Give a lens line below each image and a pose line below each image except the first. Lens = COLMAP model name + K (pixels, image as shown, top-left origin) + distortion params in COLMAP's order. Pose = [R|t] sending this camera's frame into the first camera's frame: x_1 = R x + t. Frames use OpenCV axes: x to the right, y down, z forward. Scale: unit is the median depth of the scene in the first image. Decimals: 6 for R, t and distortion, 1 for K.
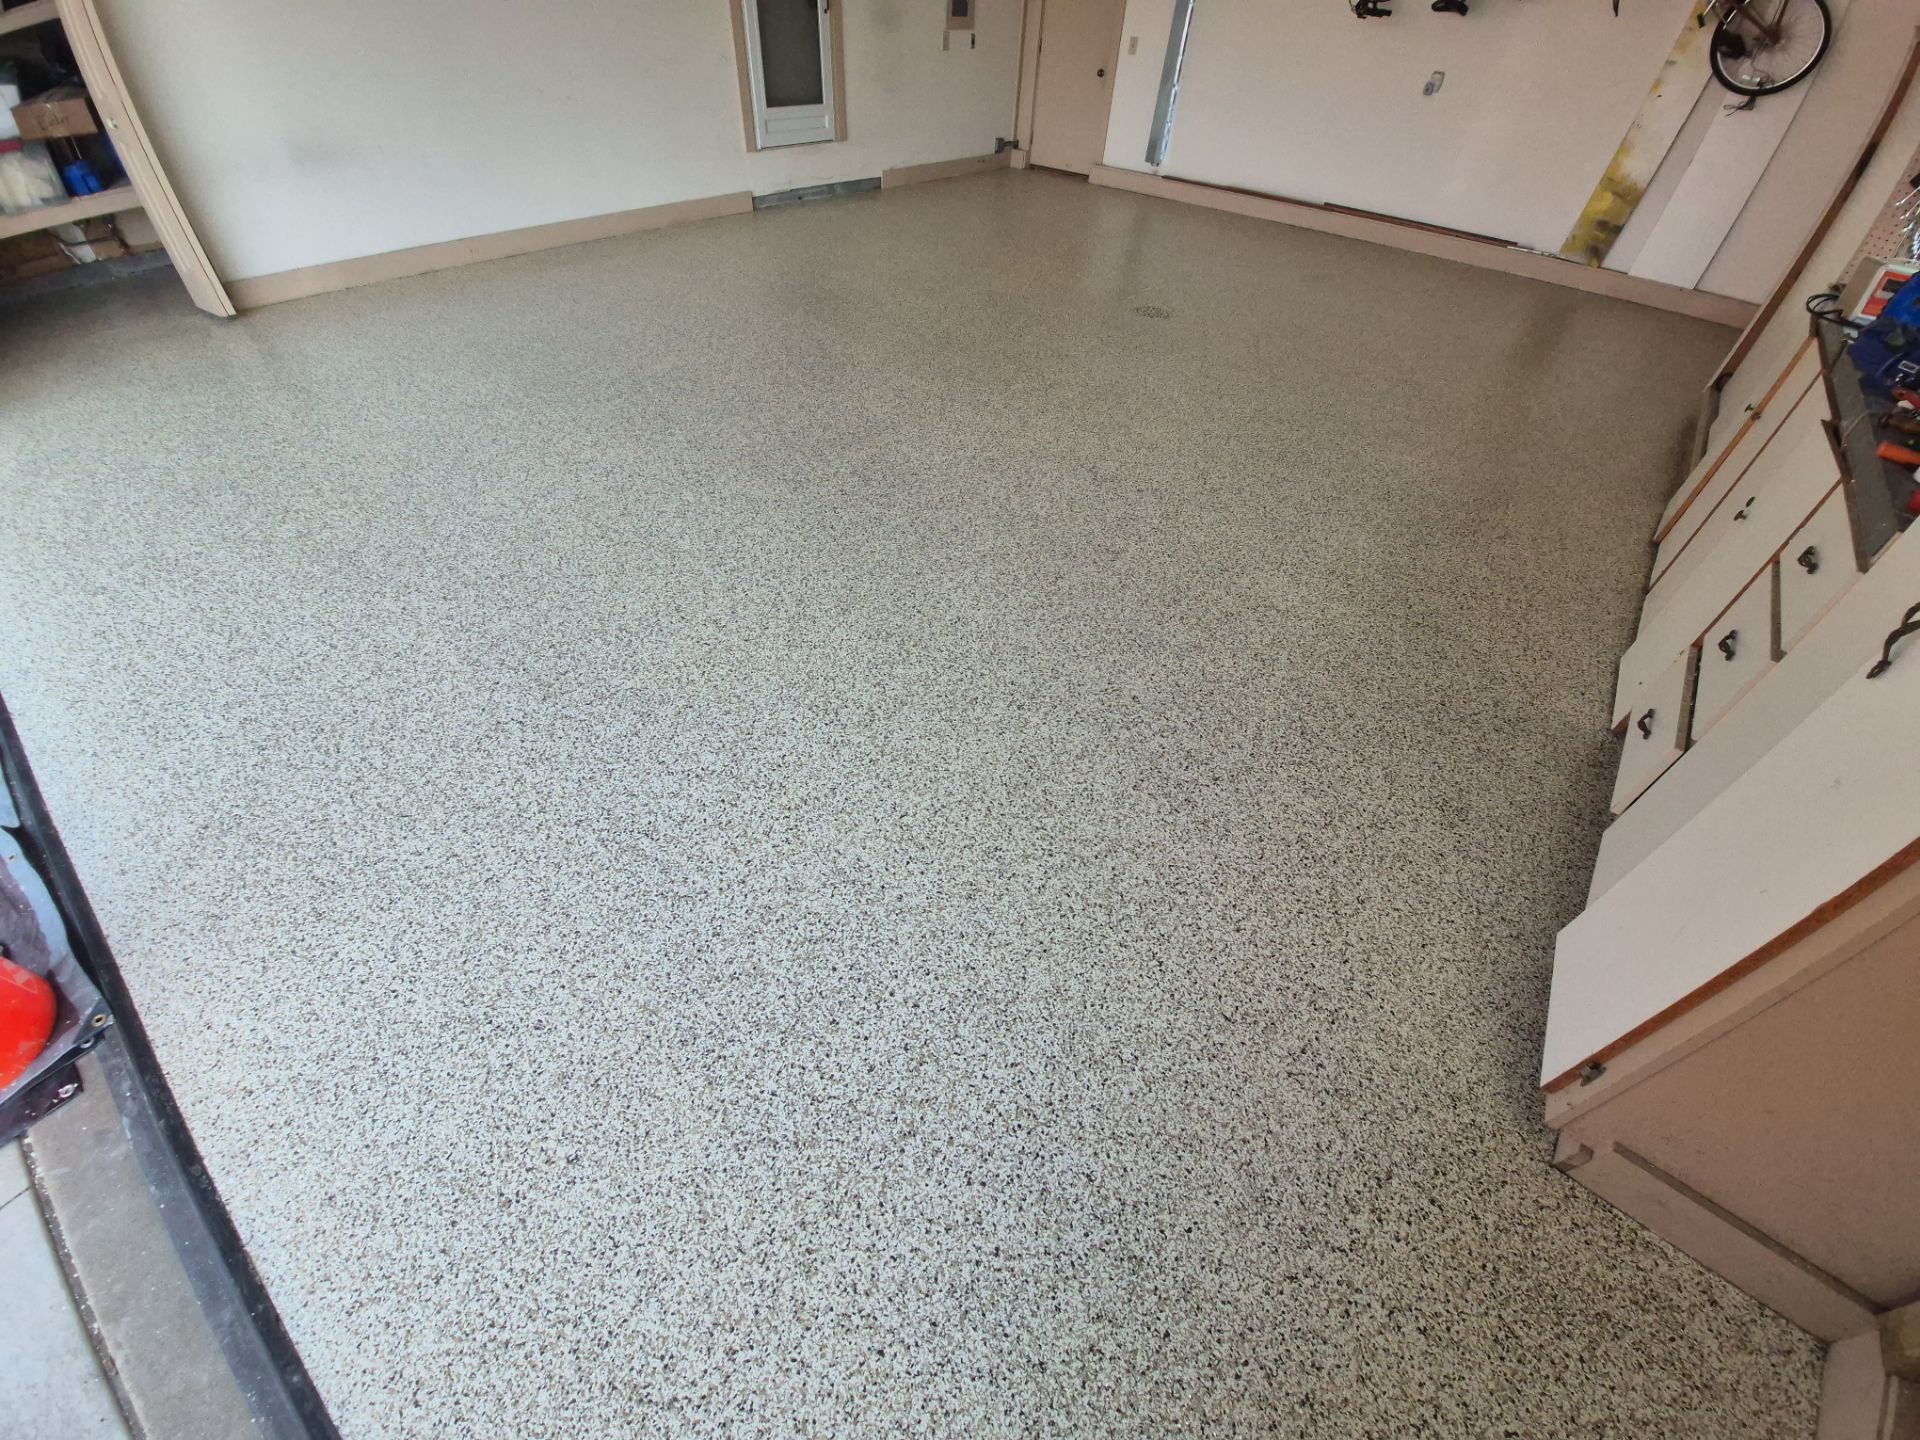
lens RADIAL K [[749.5, 0, 956.0], [0, 749.5, 719.1], [0, 0, 1]] dist [-0.000407, -0.010128]
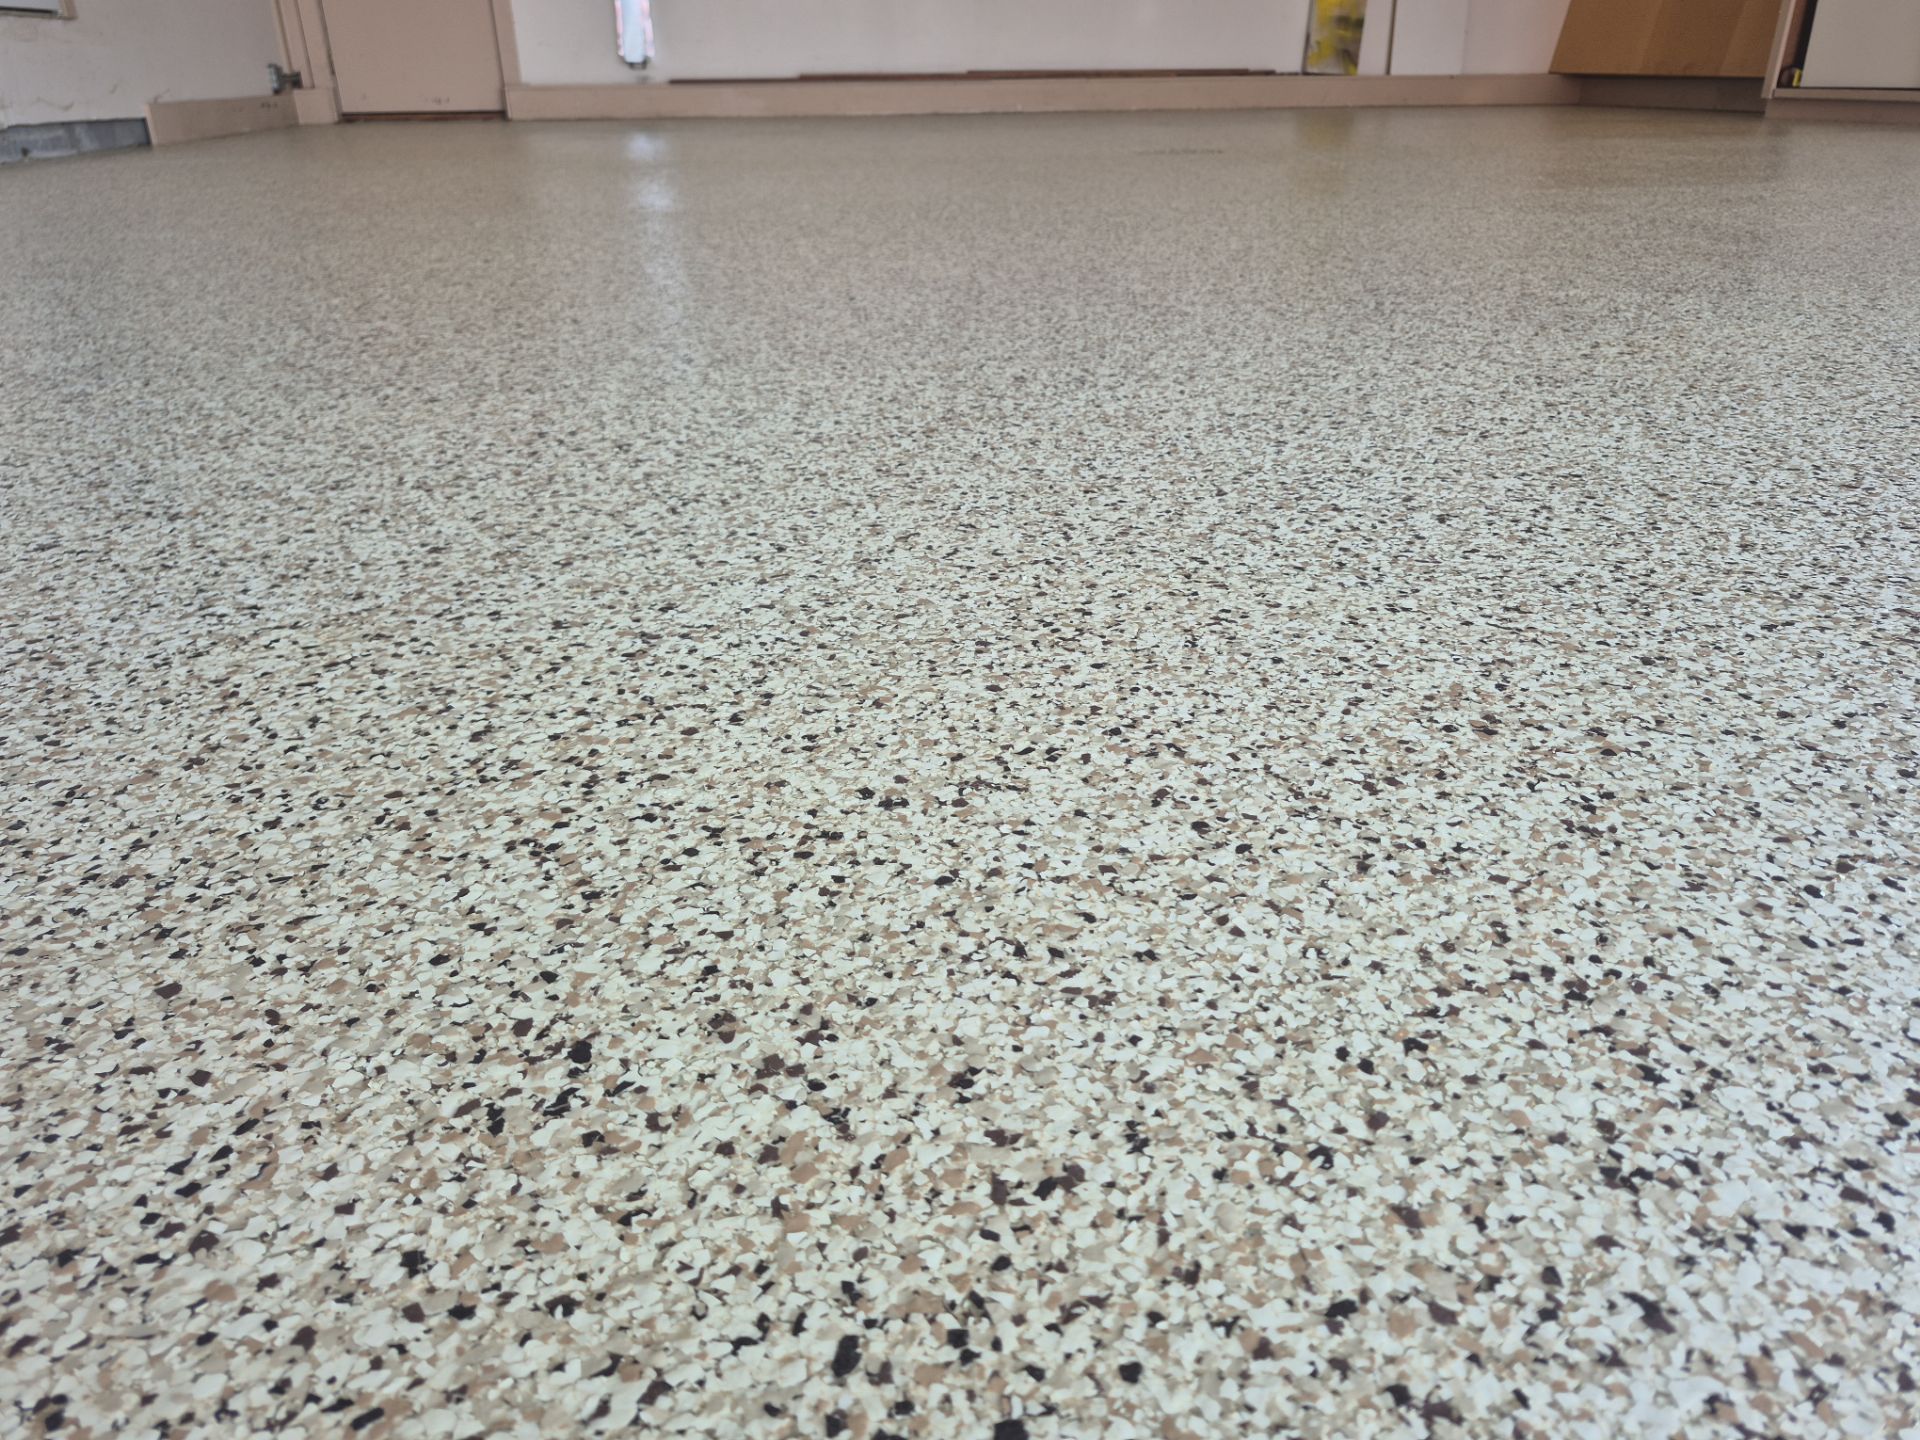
lens RADIAL K [[1339.4, 0, 972.4], [0, 1339.4, 713.1], [0, 0, 1]] dist [0.073033, -0.089936]
pose [[0.639964, -0.385314, 0.664816, -1.894827], [0.572089, 0.816526, -0.077461, -0.755812], [-0.512992, 0.429906, 0.742981, 1.712173]]
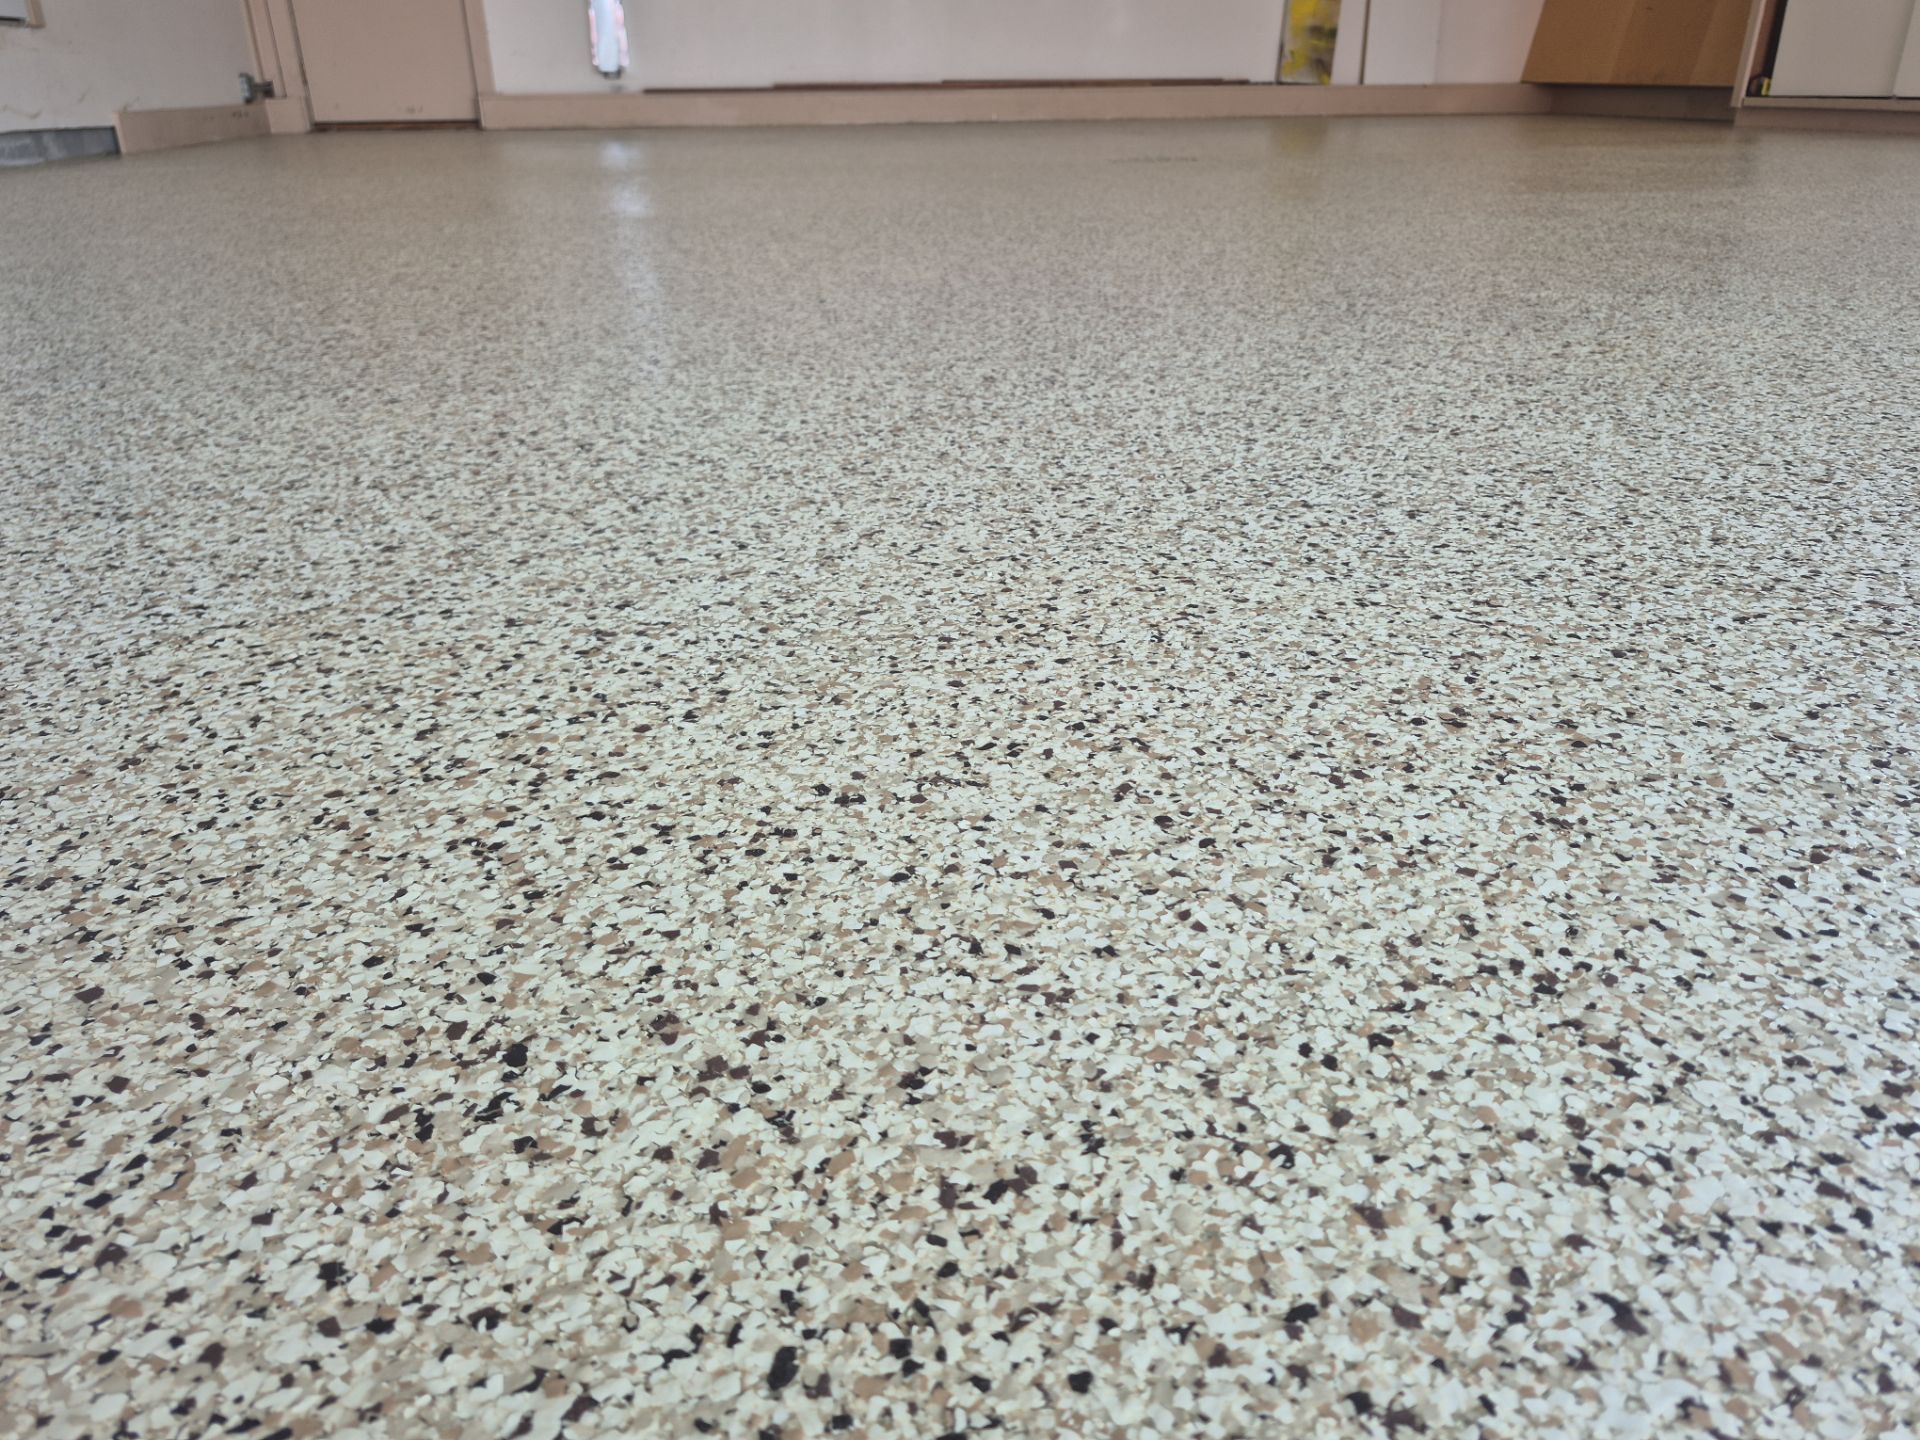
lens RADIAL K [[1339.4, 0, 967.1], [0, 1339.4, 717.6], [0, 0, 1]] dist [0.074292, -0.095862]
pose [[0.630568, -0.385801, 0.673455, -1.888091], [0.577105, 0.813269, -0.074458, -0.750535], [-0.518973, 0.435605, 0.735469, 1.716859]]
